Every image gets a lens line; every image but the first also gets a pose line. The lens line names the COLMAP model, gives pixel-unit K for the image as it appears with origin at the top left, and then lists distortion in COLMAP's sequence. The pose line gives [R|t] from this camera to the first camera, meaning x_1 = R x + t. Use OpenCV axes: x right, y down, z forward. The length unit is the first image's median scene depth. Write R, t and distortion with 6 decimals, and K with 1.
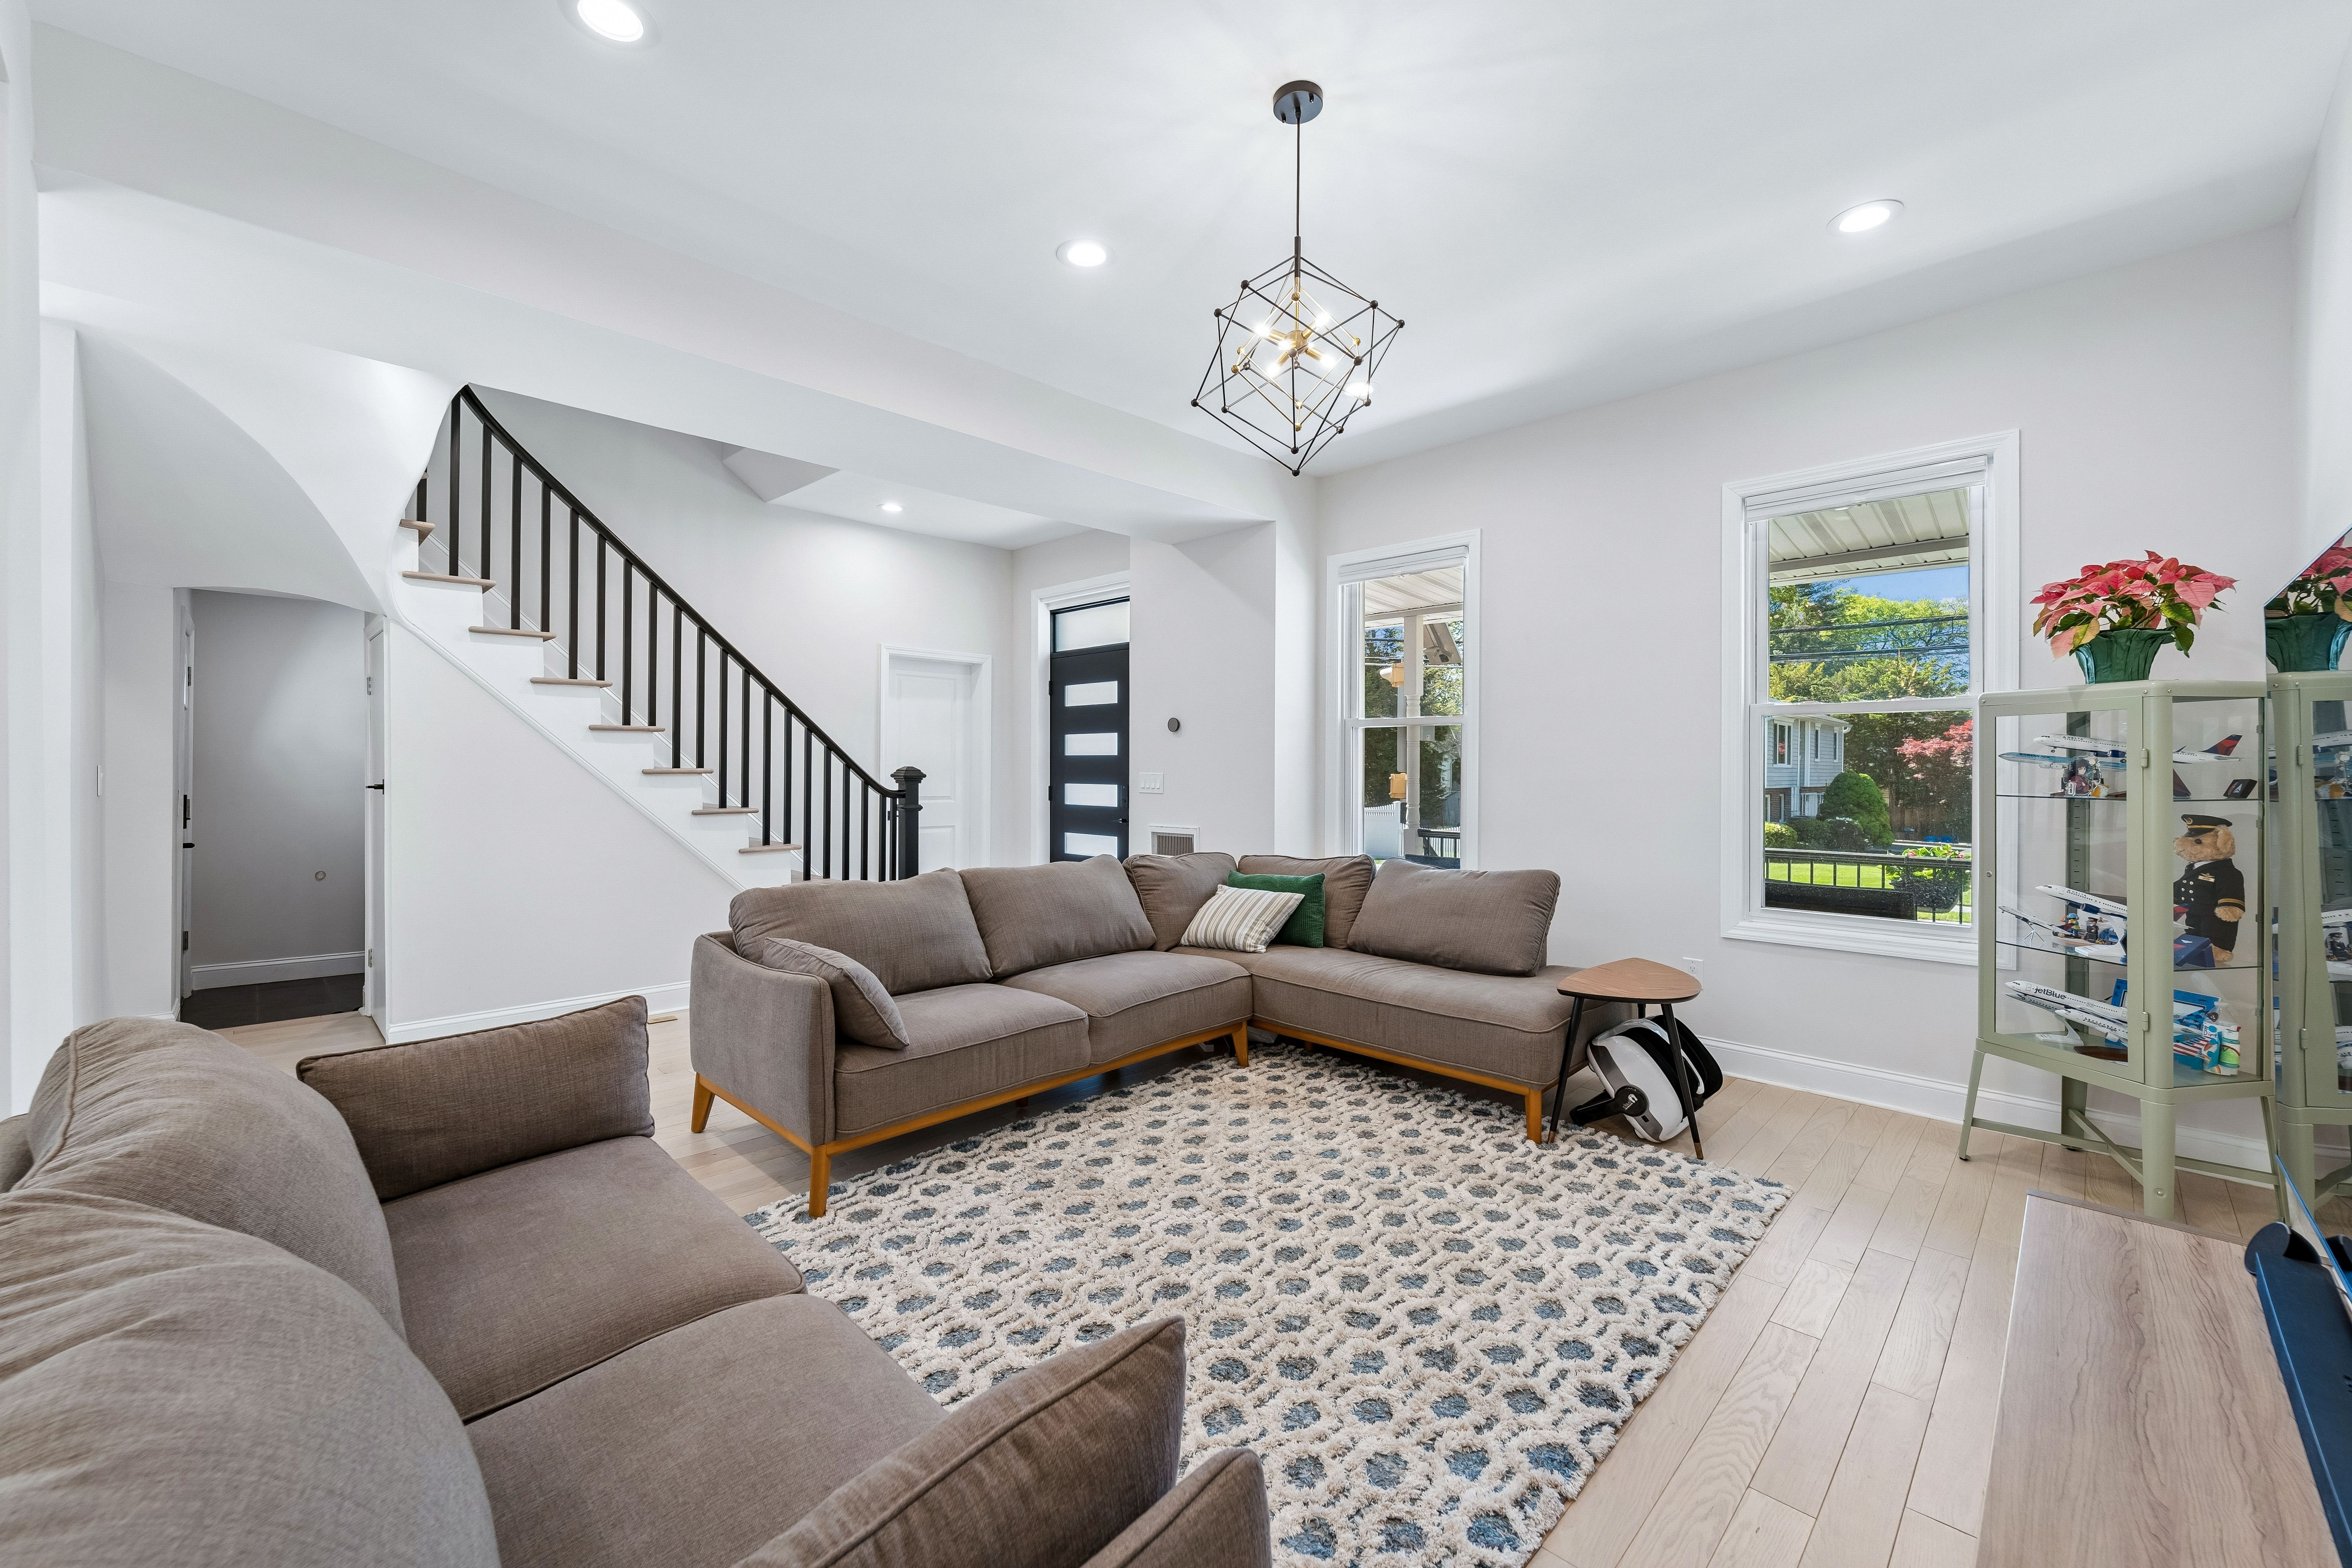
lens RADIAL K [[934.4, 0, 1177.9], [0, 934.4, 770.5], [0, 0, 1]] dist [-0.000401, -0.002305]
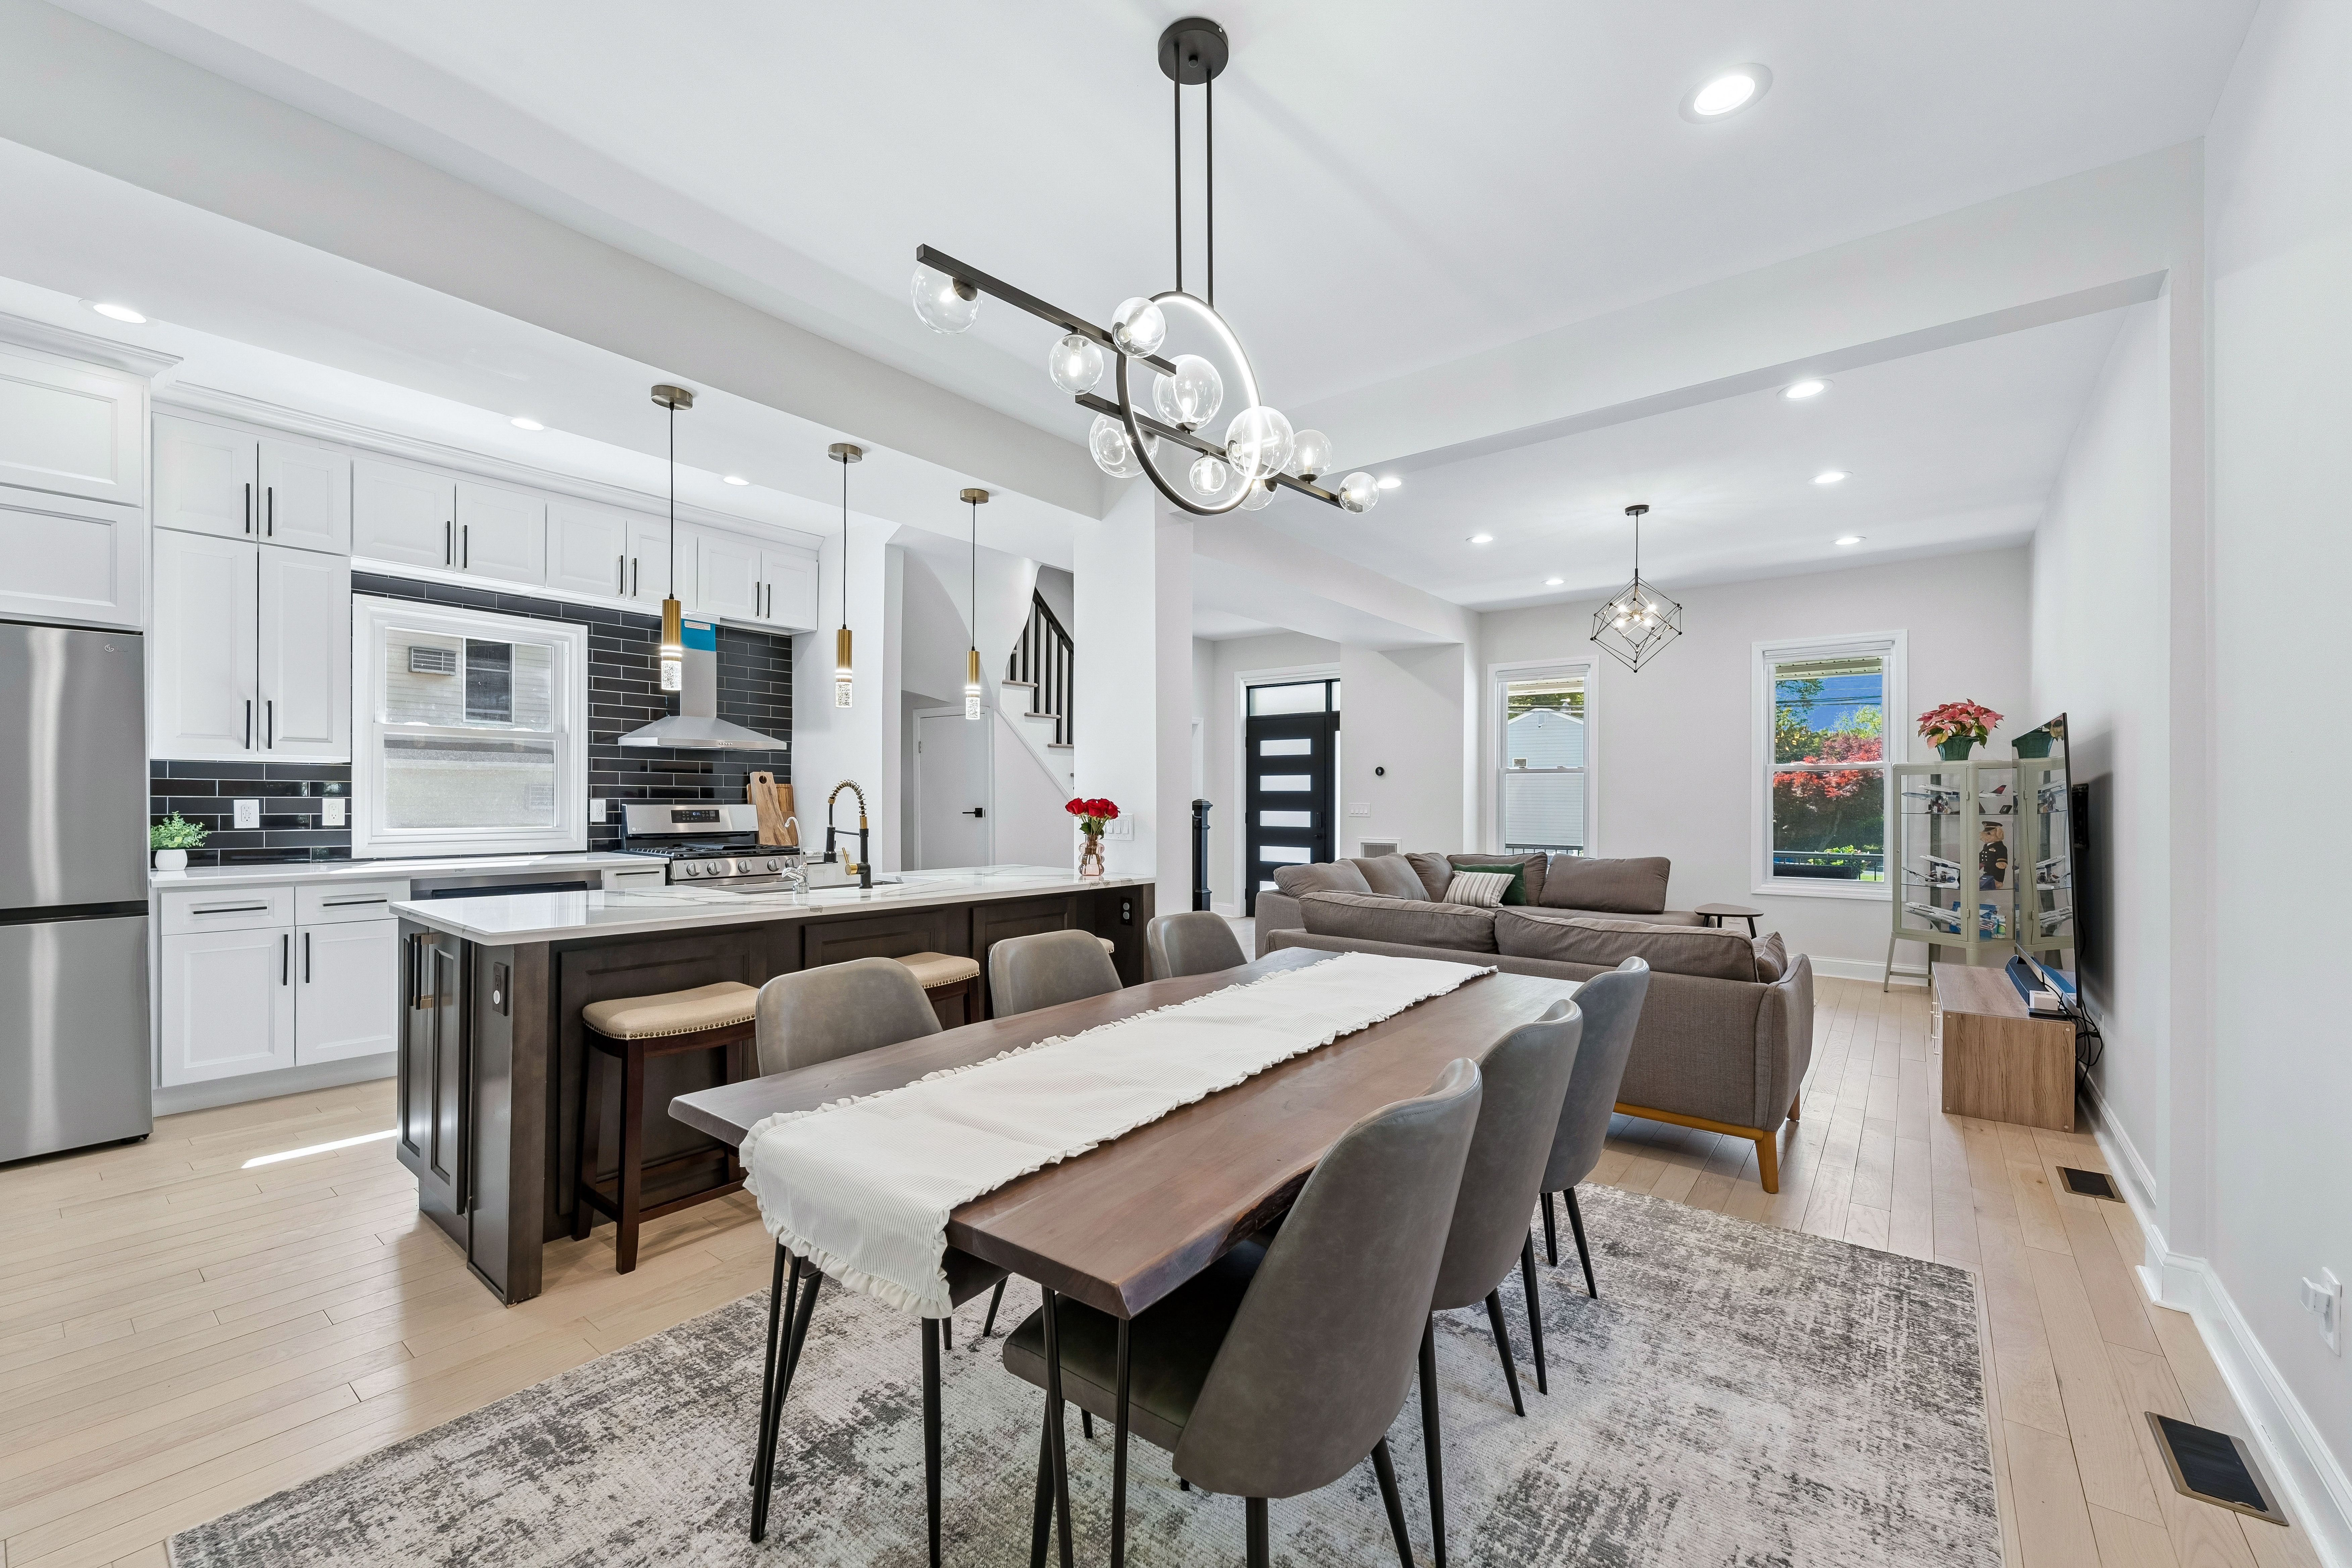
lens RADIAL K [[934.4, 0, 1170.3], [0, 934.4, 801.1], [0, 0, 1]] dist [-0.000401, -0.002305]
pose [[0.993520, -0.001074, 0.113651, -0.925085], [0.001034, 0.999999, 0.000412, -0.002826], [-0.113652, -0.000292, 0.993521, -0.834475]]
